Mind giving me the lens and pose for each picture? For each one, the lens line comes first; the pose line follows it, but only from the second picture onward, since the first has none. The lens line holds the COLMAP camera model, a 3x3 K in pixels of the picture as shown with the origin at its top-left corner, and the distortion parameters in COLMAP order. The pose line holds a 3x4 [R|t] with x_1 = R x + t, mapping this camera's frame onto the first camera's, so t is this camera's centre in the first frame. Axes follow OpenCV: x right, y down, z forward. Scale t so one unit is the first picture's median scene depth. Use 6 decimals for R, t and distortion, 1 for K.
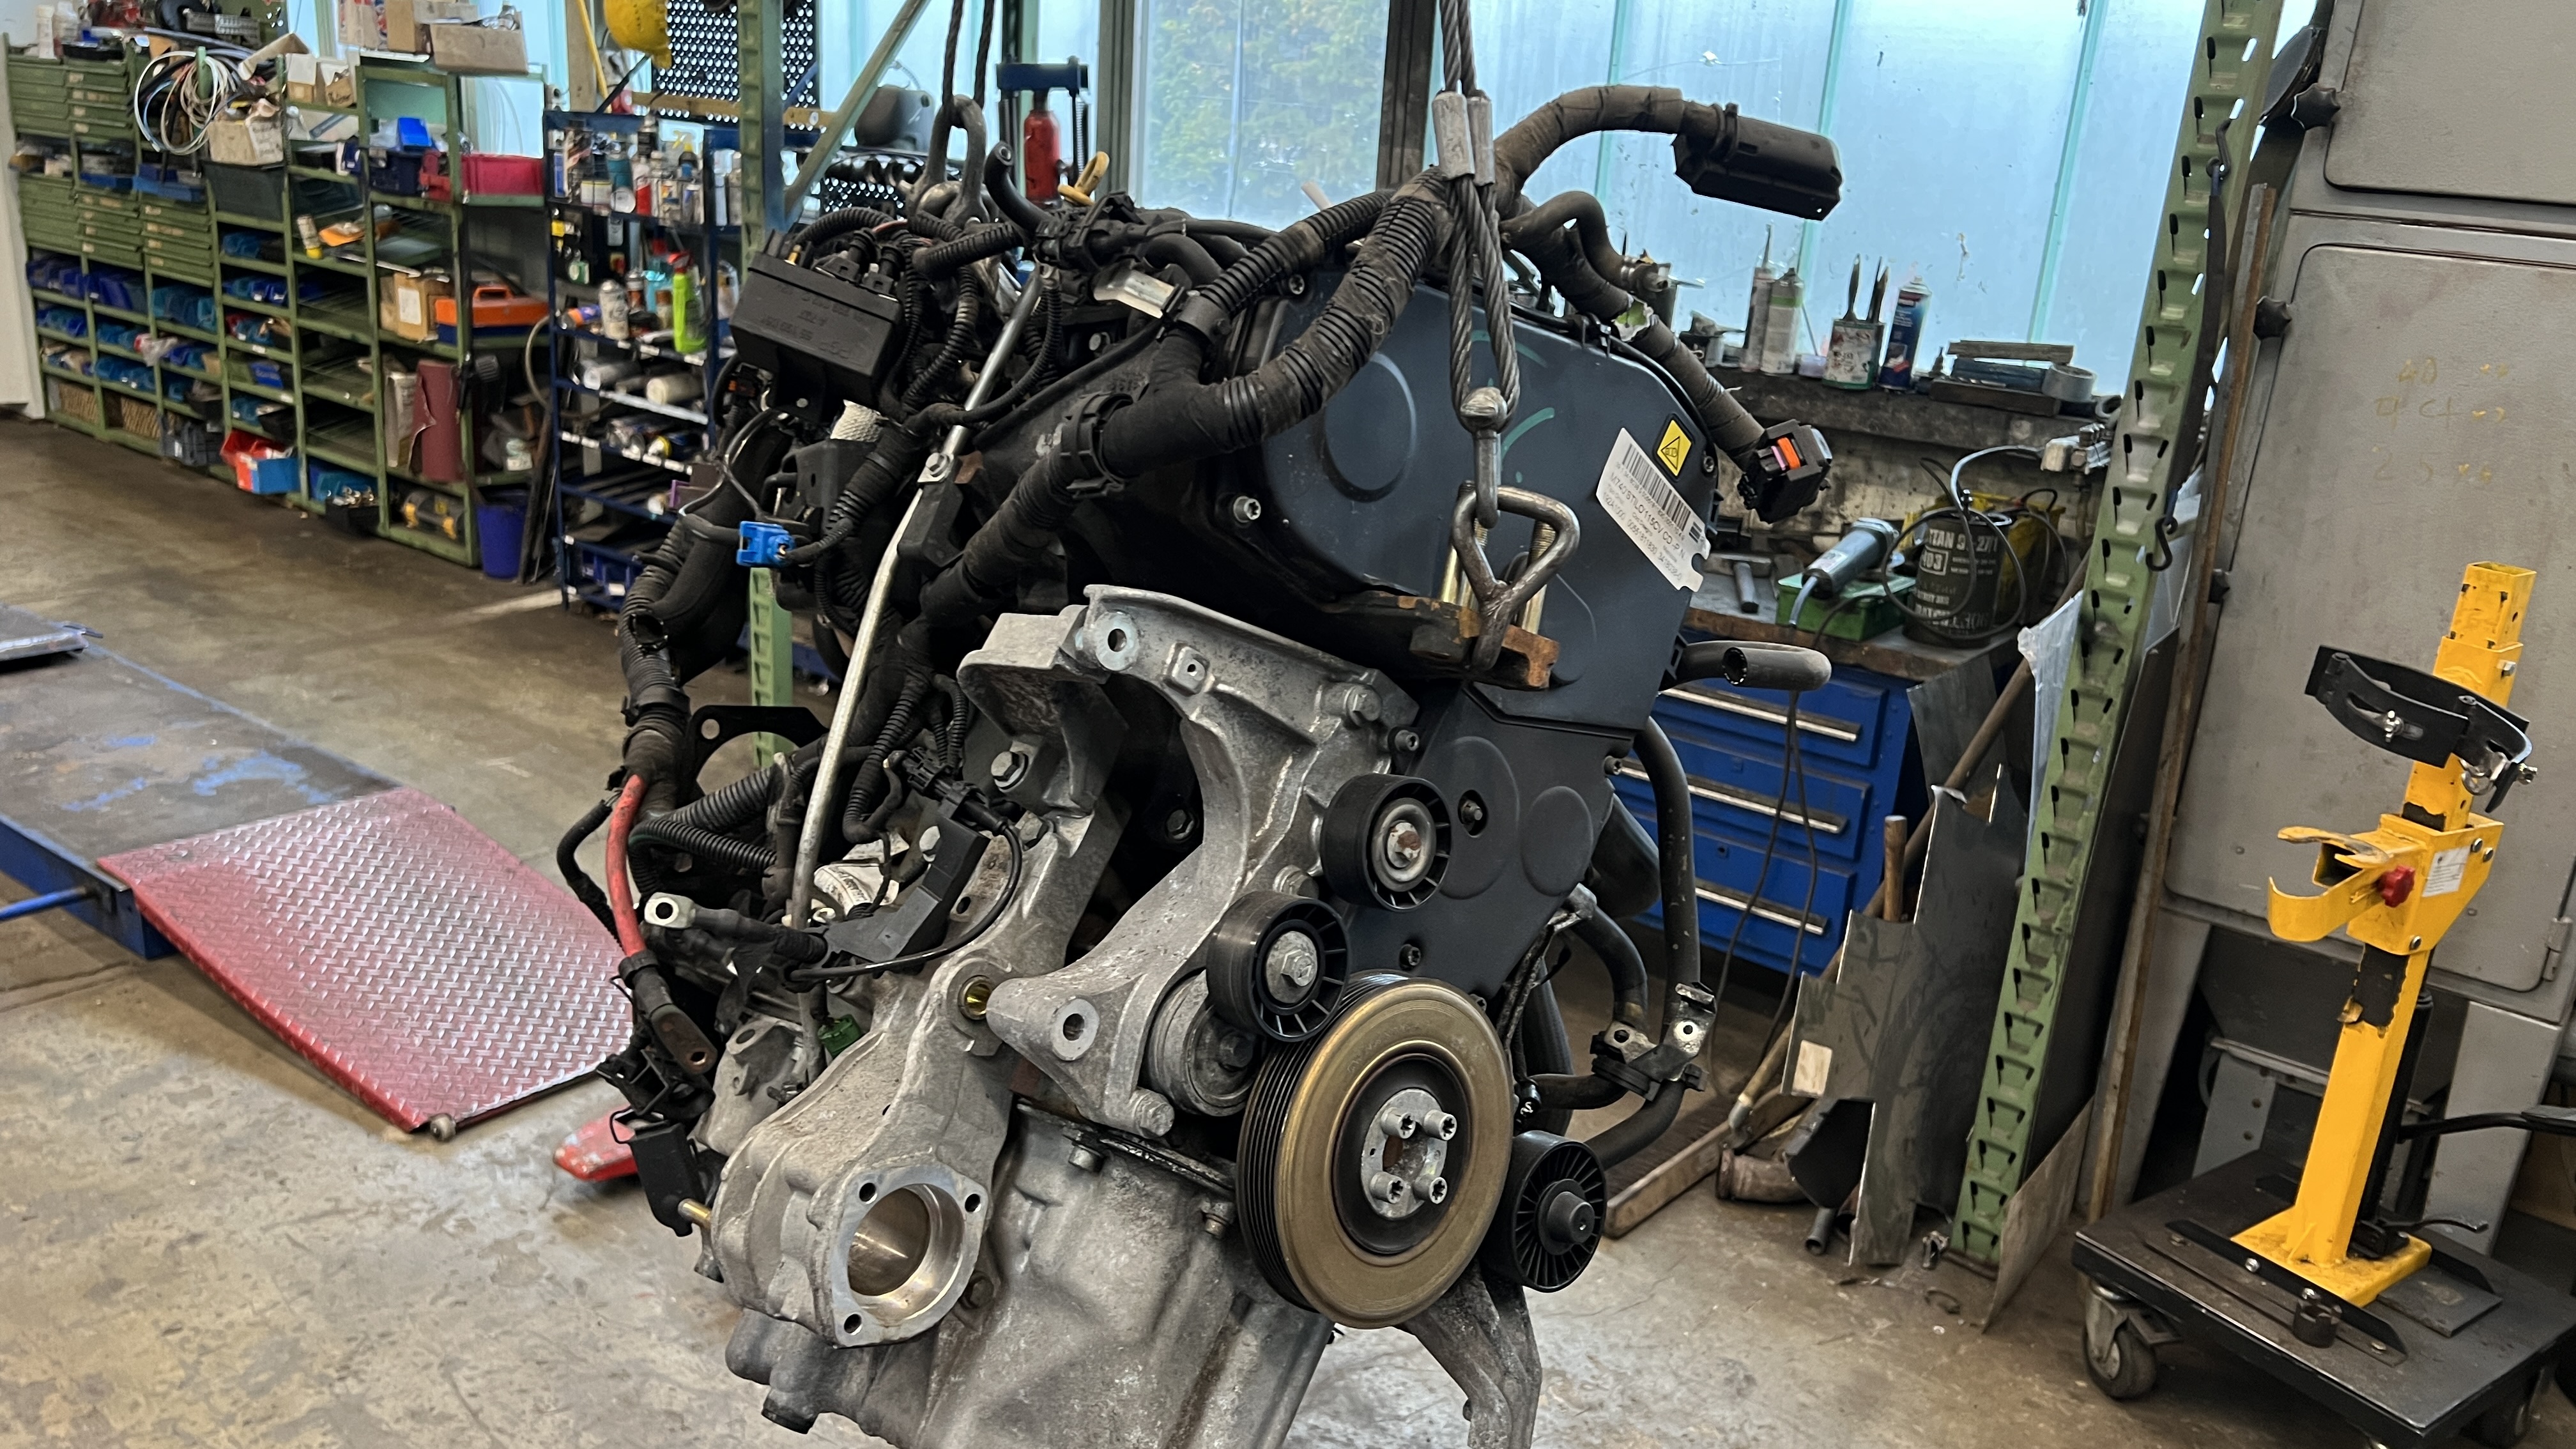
lens RADIAL K [[1932.7, 0, 1288.0], [0, 1932.7, 724.5], [0, 0, 1]] dist [0.005606, -0.001948]
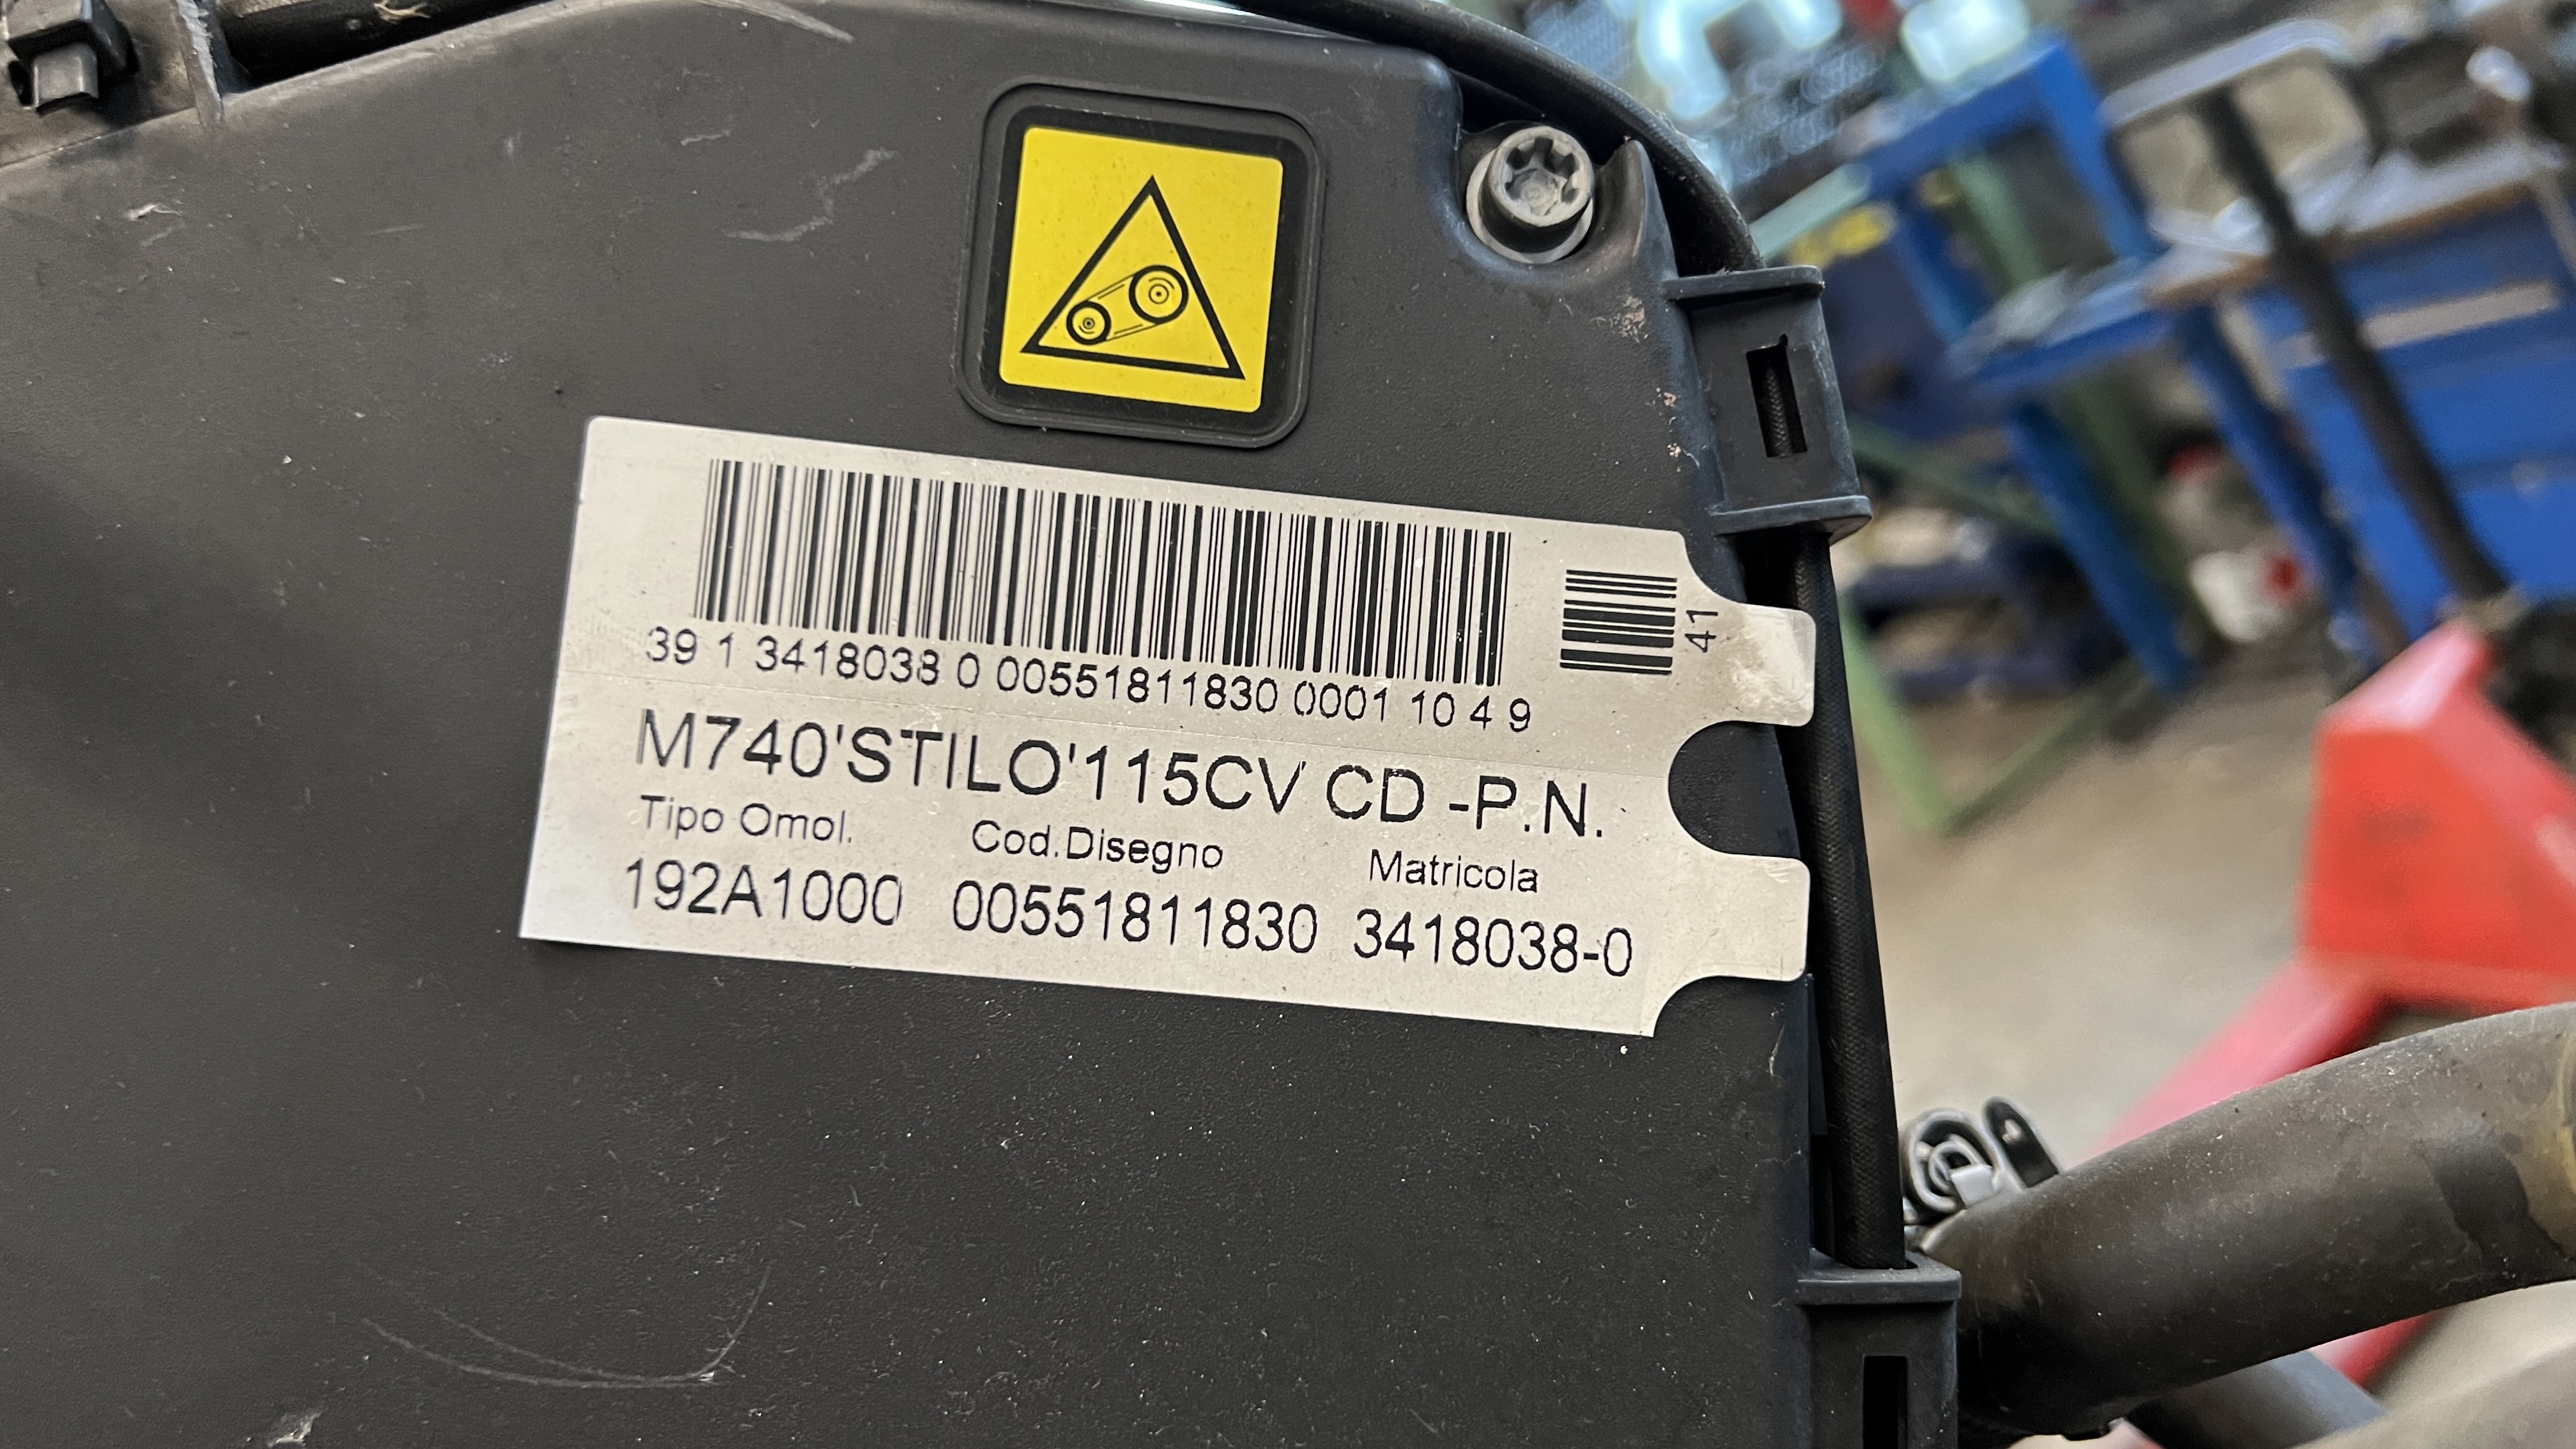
lens RADIAL K [[1890.8, 0, 1284.2], [0, 1890.8, 732.7], [0, 0, 1]] dist [0.094993, -0.153890]
pose [[0.679468, -0.413826, -0.605864, 0.043807], [0.424220, 0.895322, -0.135778, -0.012819], [0.598632, -0.164763, 0.783896, 0.134965]]
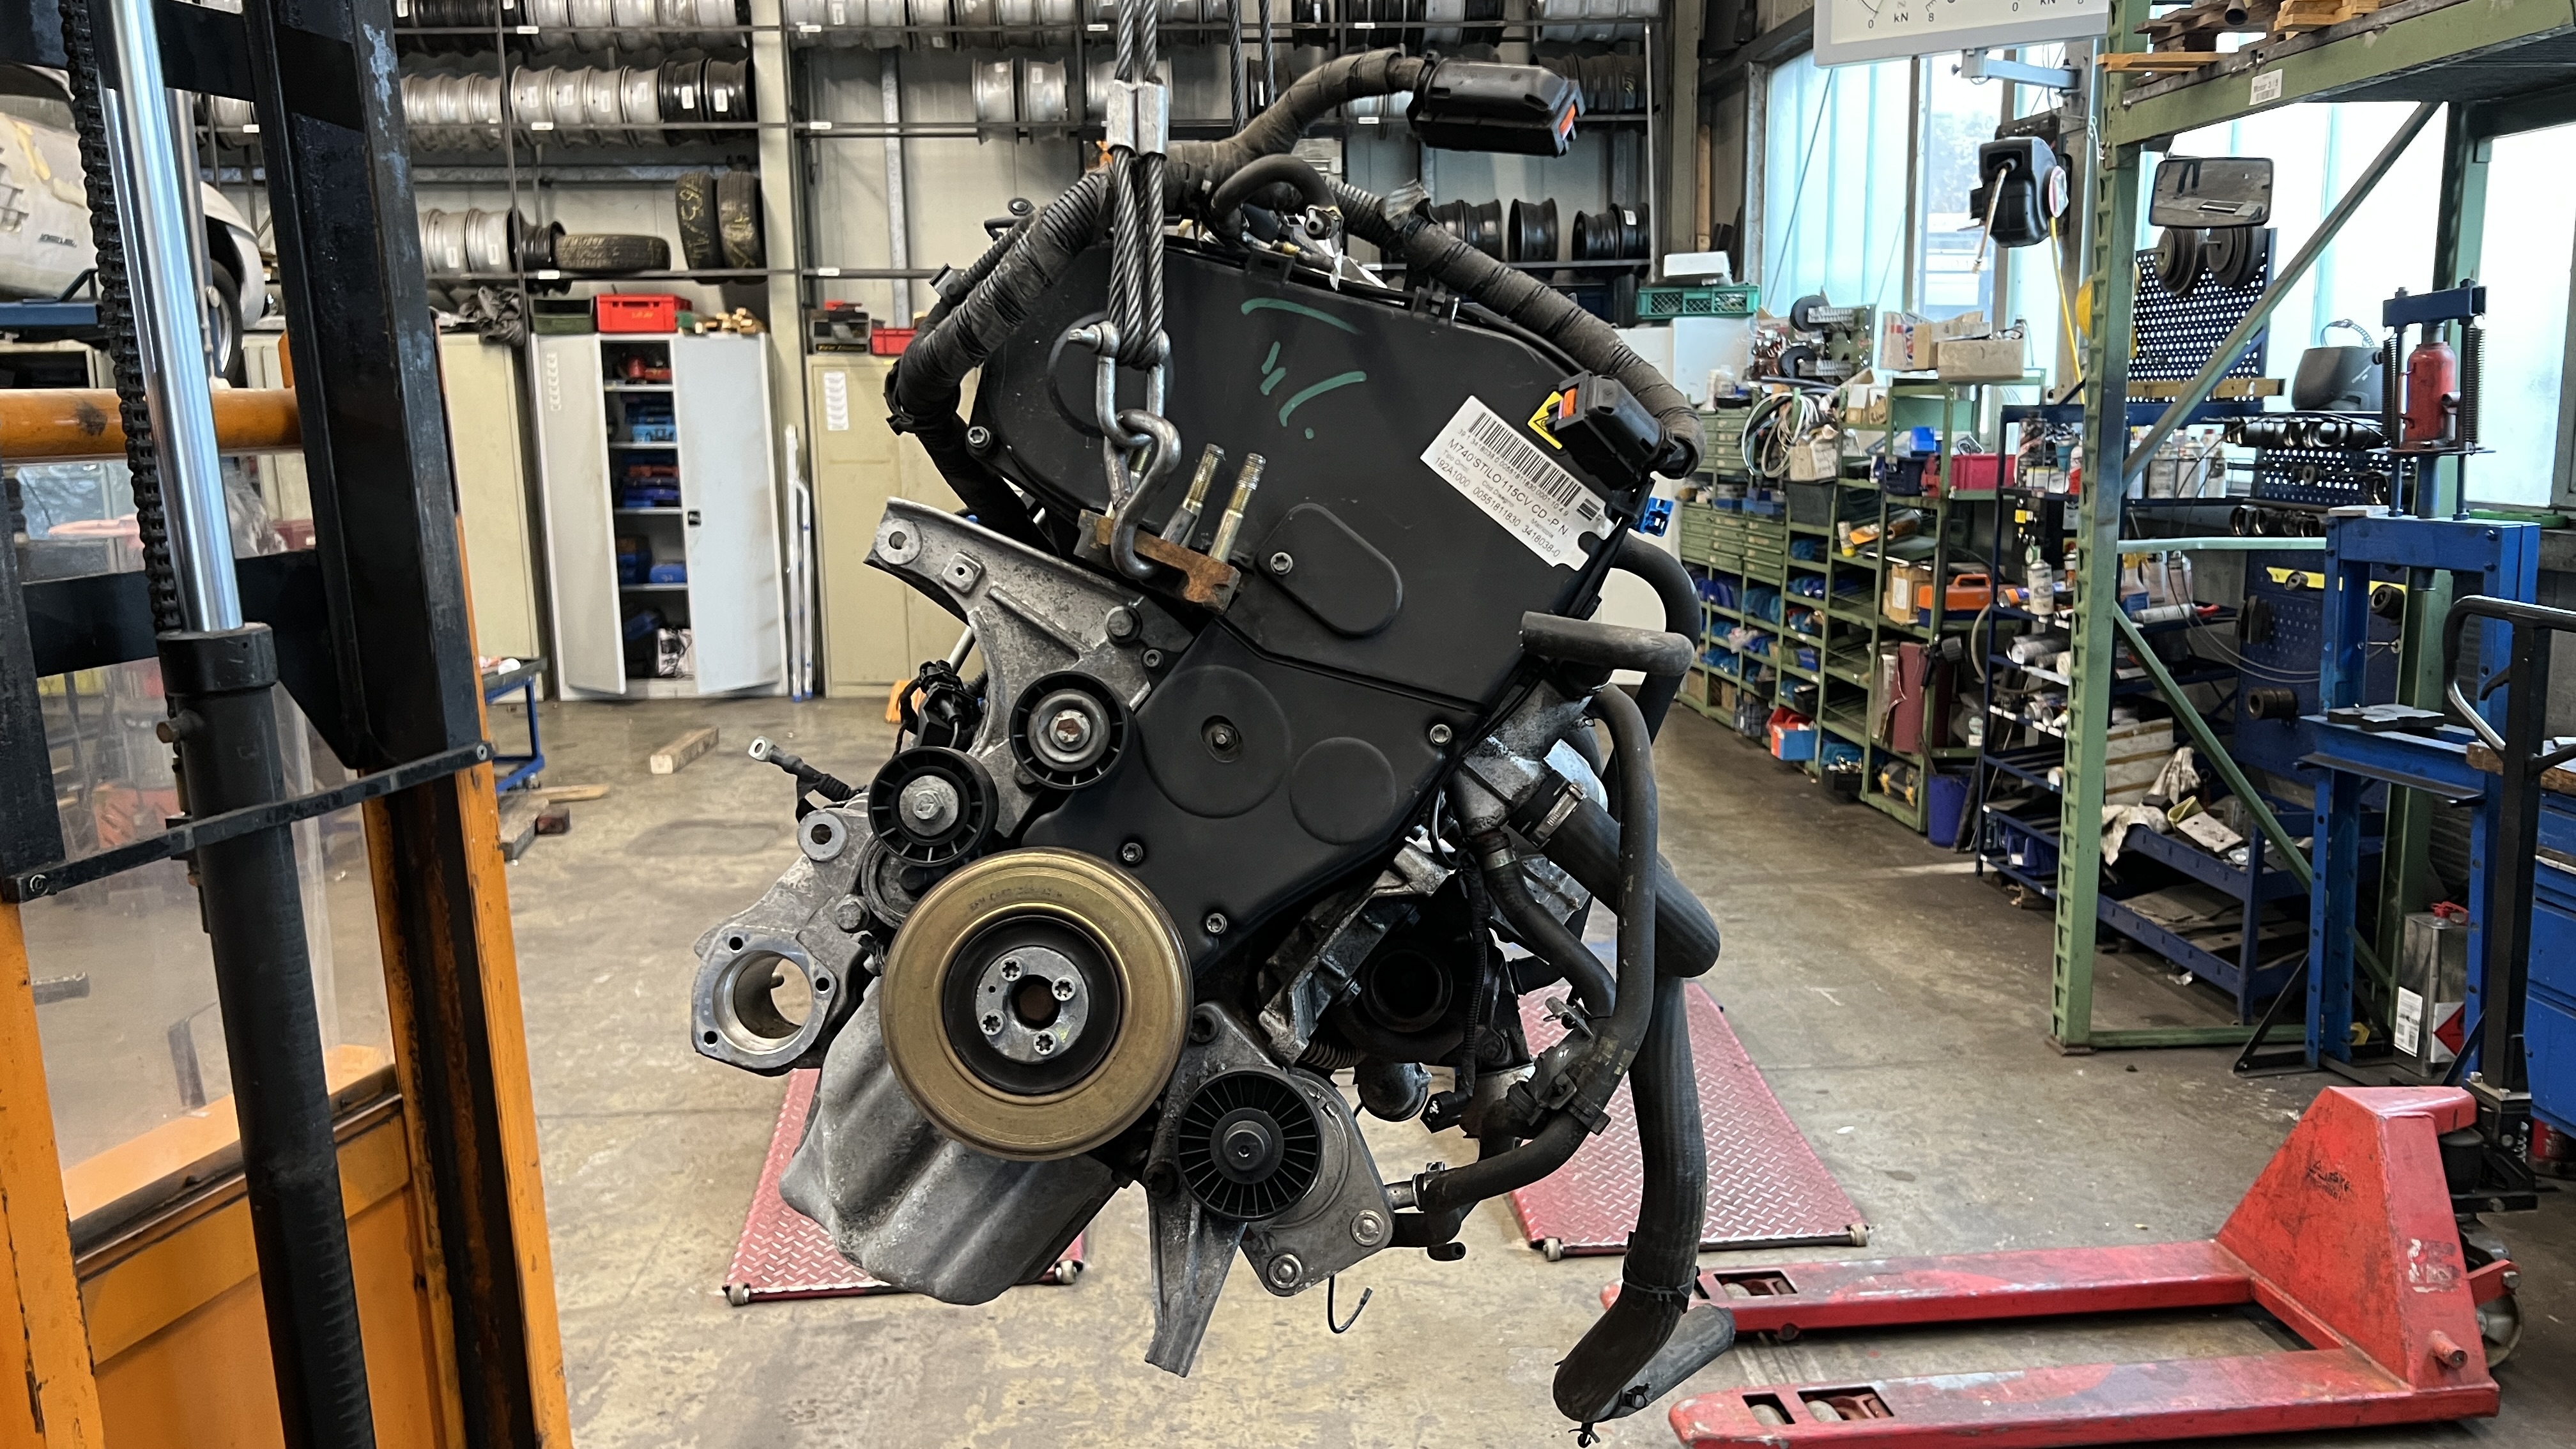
lens RADIAL K [[1890.8, 0, 1284.2], [0, 1890.8, 732.7], [0, 0, 1]] dist [0.094993, -0.153890]
pose [[0.661001, 0.048910, -0.748789, 0.127634], [-0.173699, 0.980744, -0.089273, 0.018445], [0.730004, 0.189073, 0.656769, 0.046403]]
